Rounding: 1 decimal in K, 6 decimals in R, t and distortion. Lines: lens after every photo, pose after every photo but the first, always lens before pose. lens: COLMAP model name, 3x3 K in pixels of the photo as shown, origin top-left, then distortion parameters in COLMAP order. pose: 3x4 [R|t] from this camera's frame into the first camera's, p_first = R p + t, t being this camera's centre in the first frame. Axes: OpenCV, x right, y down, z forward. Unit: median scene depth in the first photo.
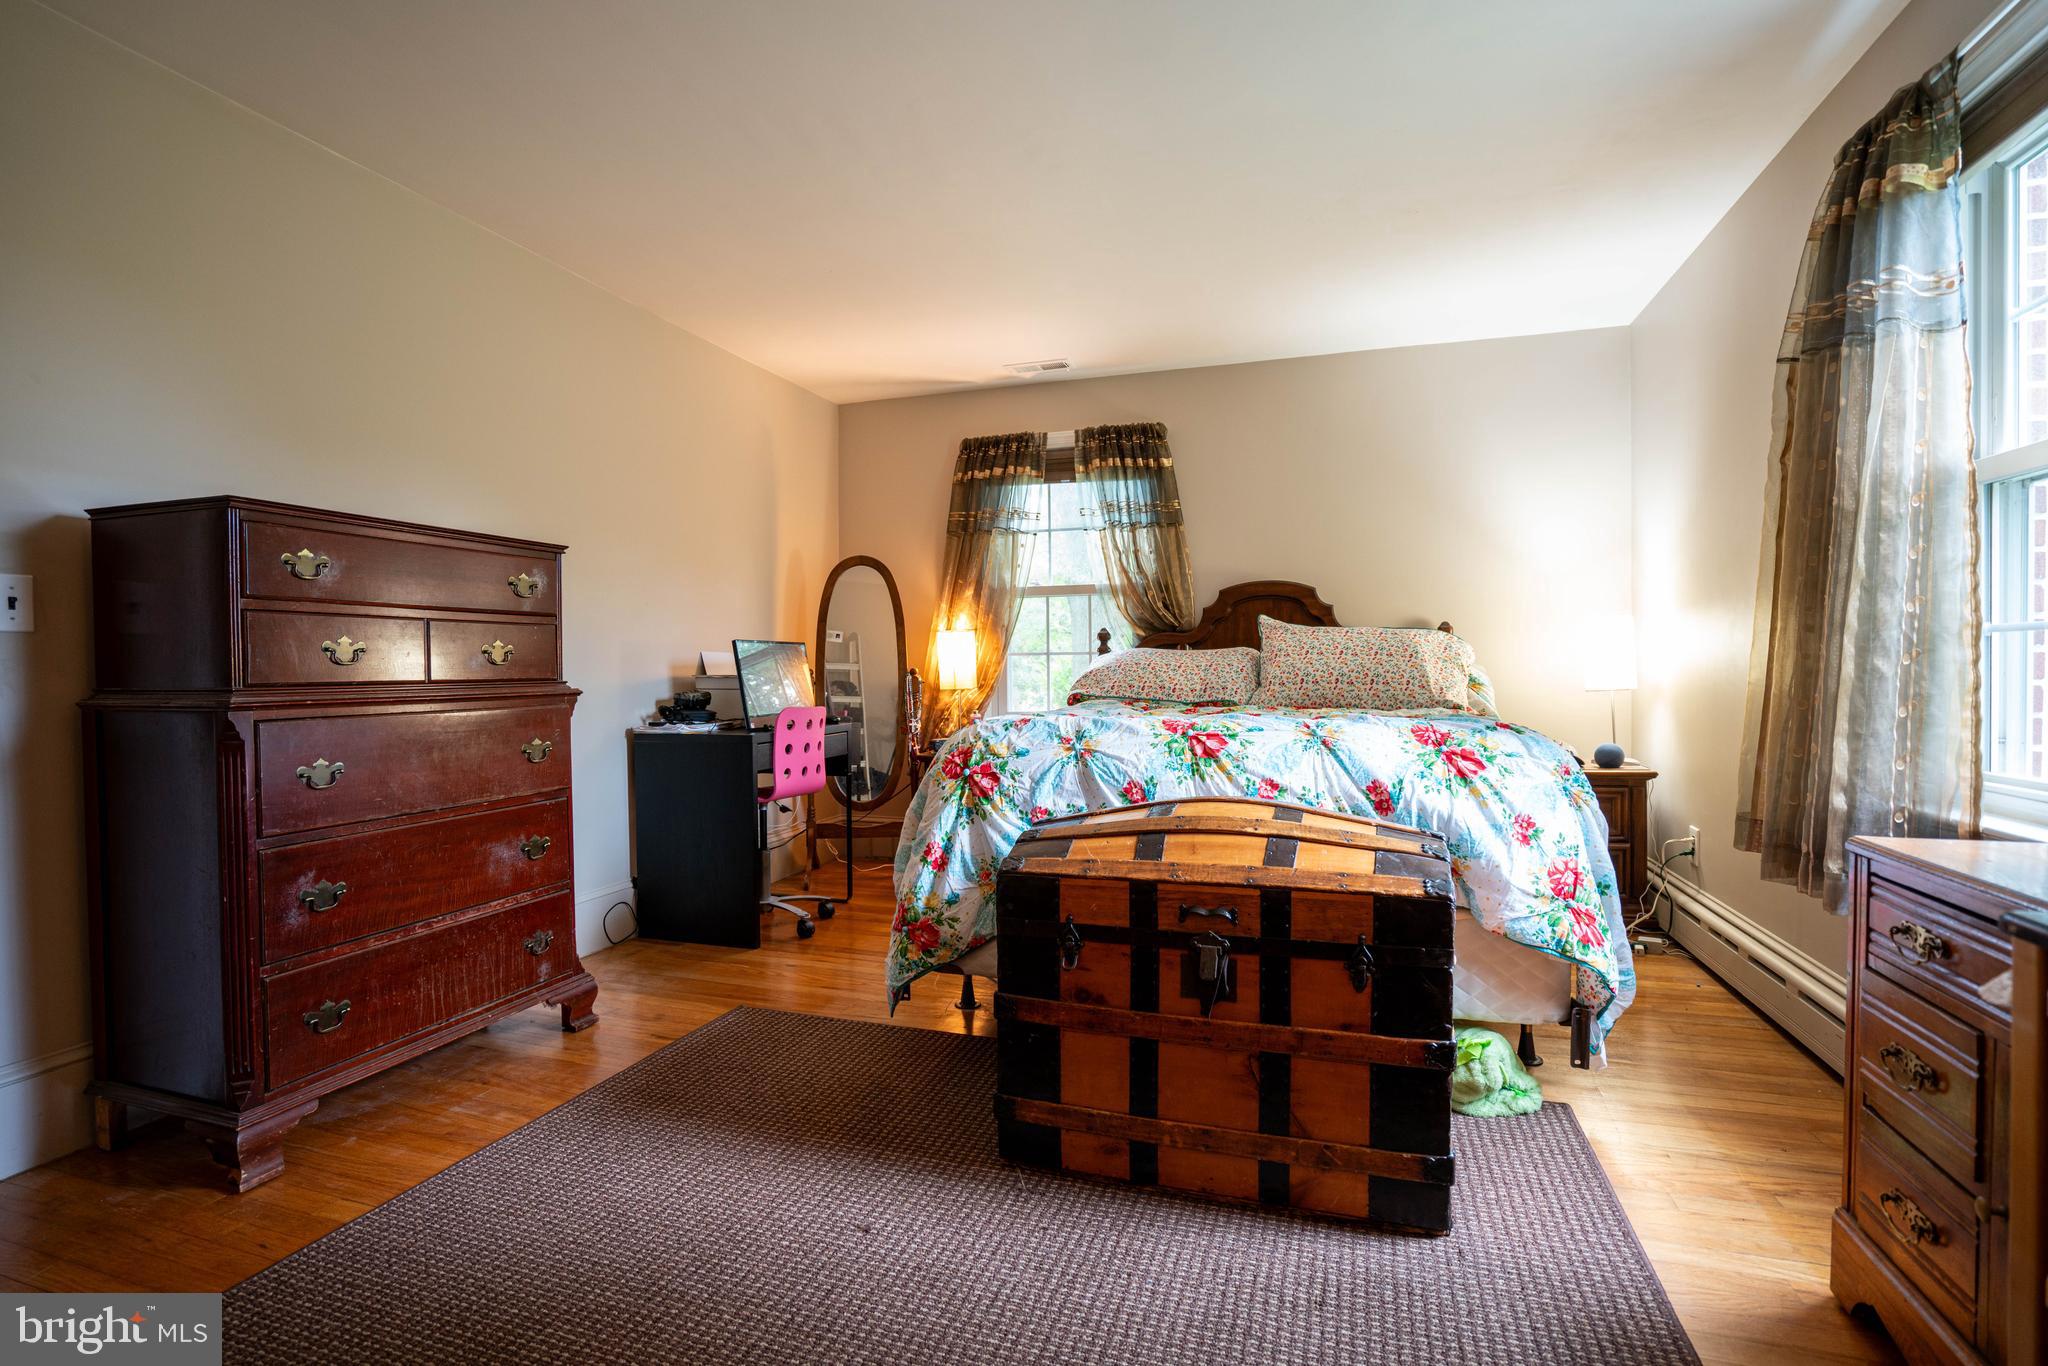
lens RADIAL K [[948.8, 0, 1024.0], [0, 948.8, 683.0], [0, 0, 1]] dist [-0.018114, 0.000565]
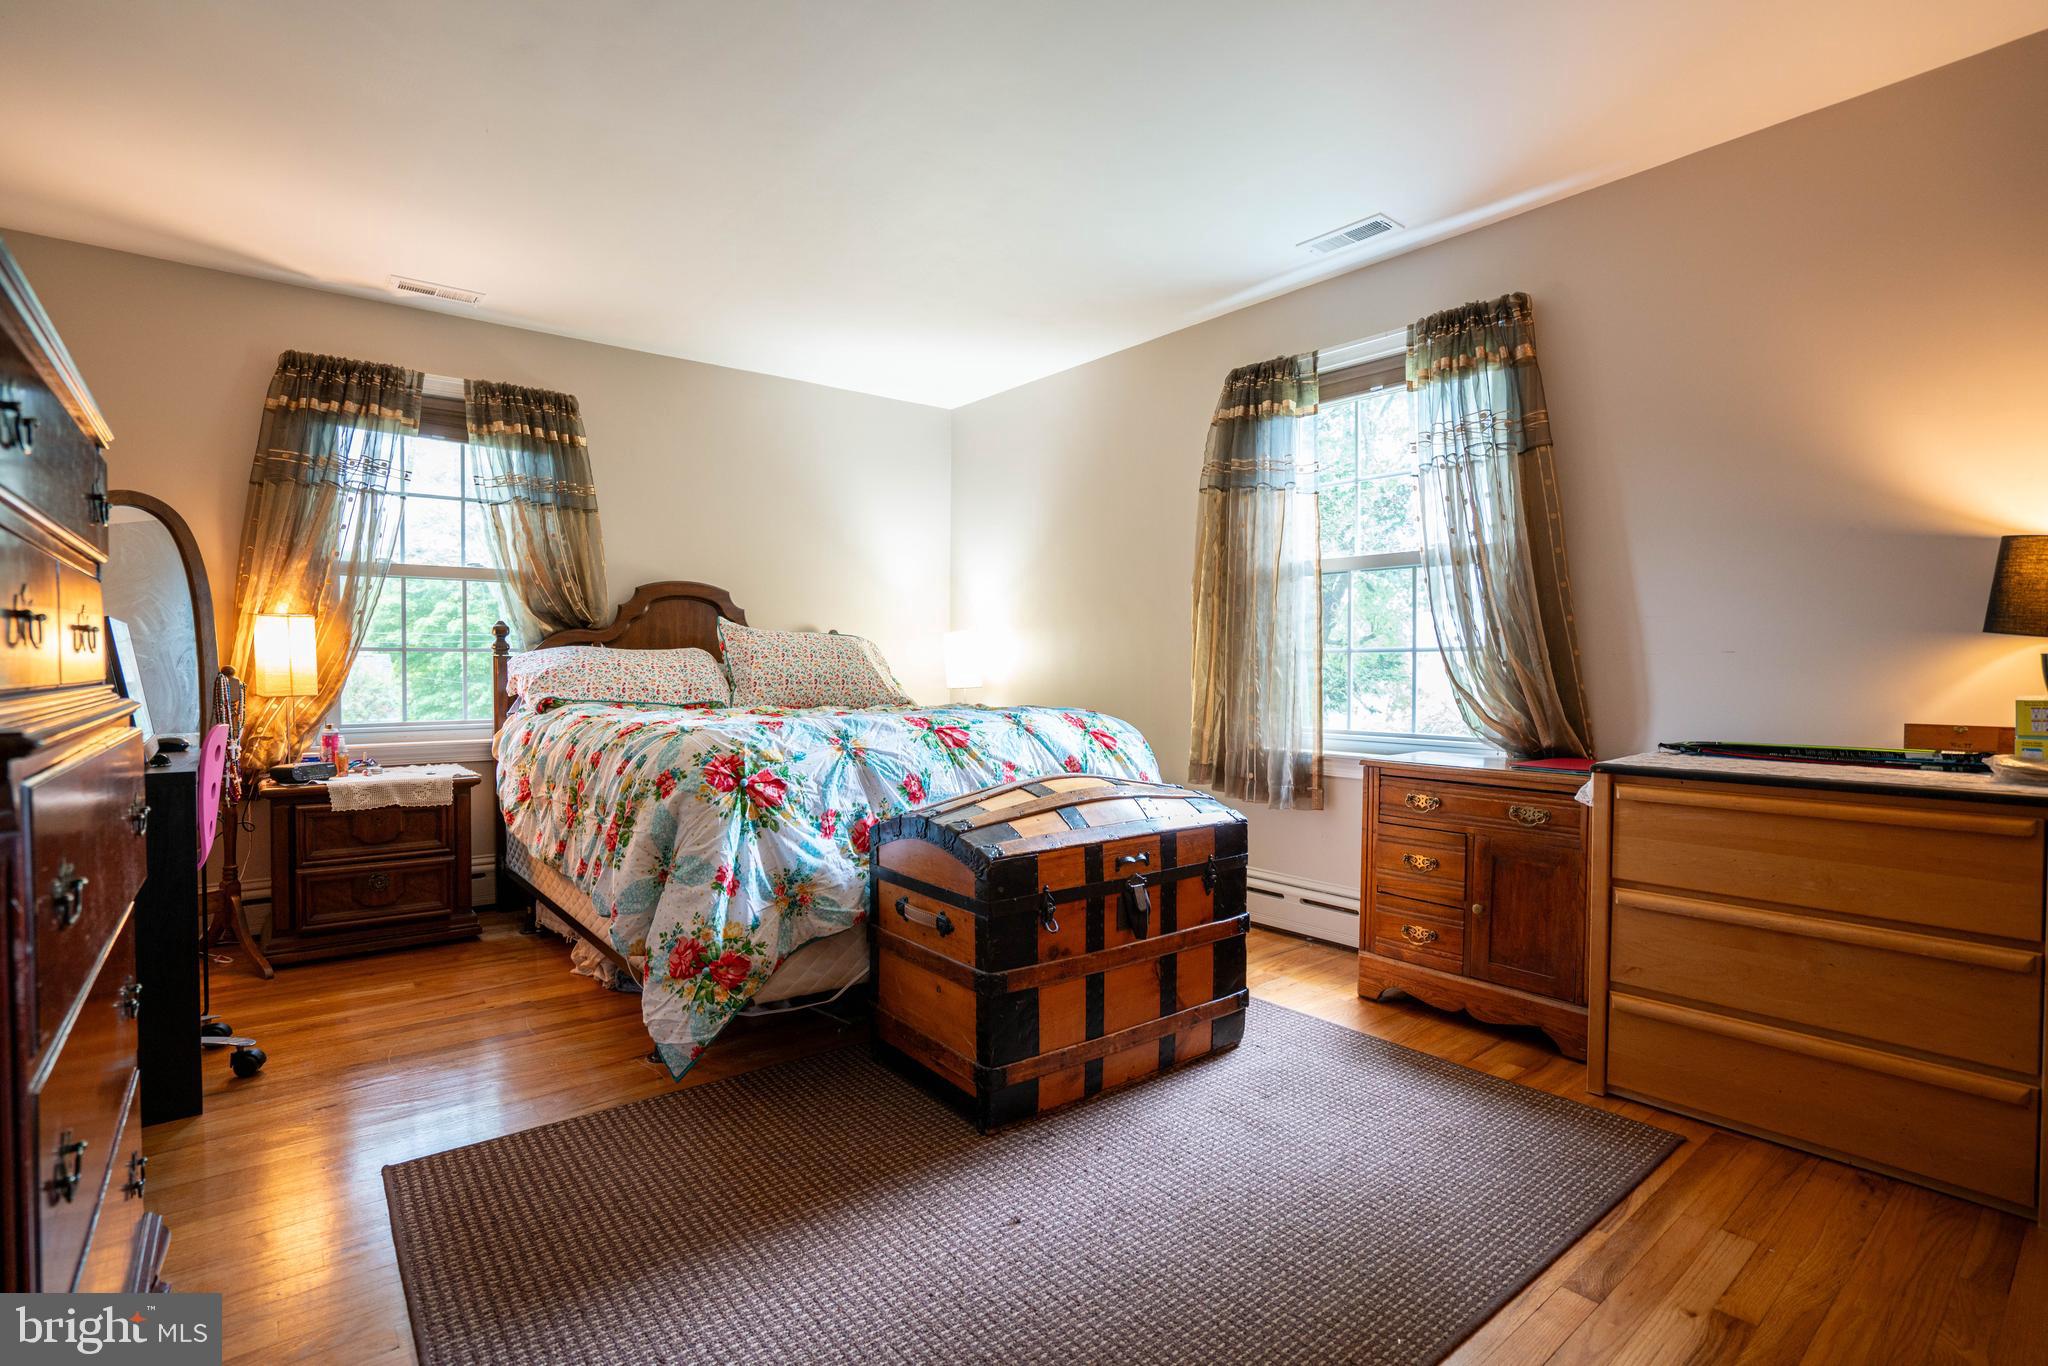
lens RADIAL K [[951.0, 0, 1024.0], [0, 951.0, 683.0], [0, 0, 1]] dist [-0.058864, 0.020629]
pose [[0.562584, -0.004339, 0.826729, -0.668707], [0.007396, 0.999973, 0.000215, 0.001520], [-0.826707, 0.005994, 0.562600, 0.282554]]
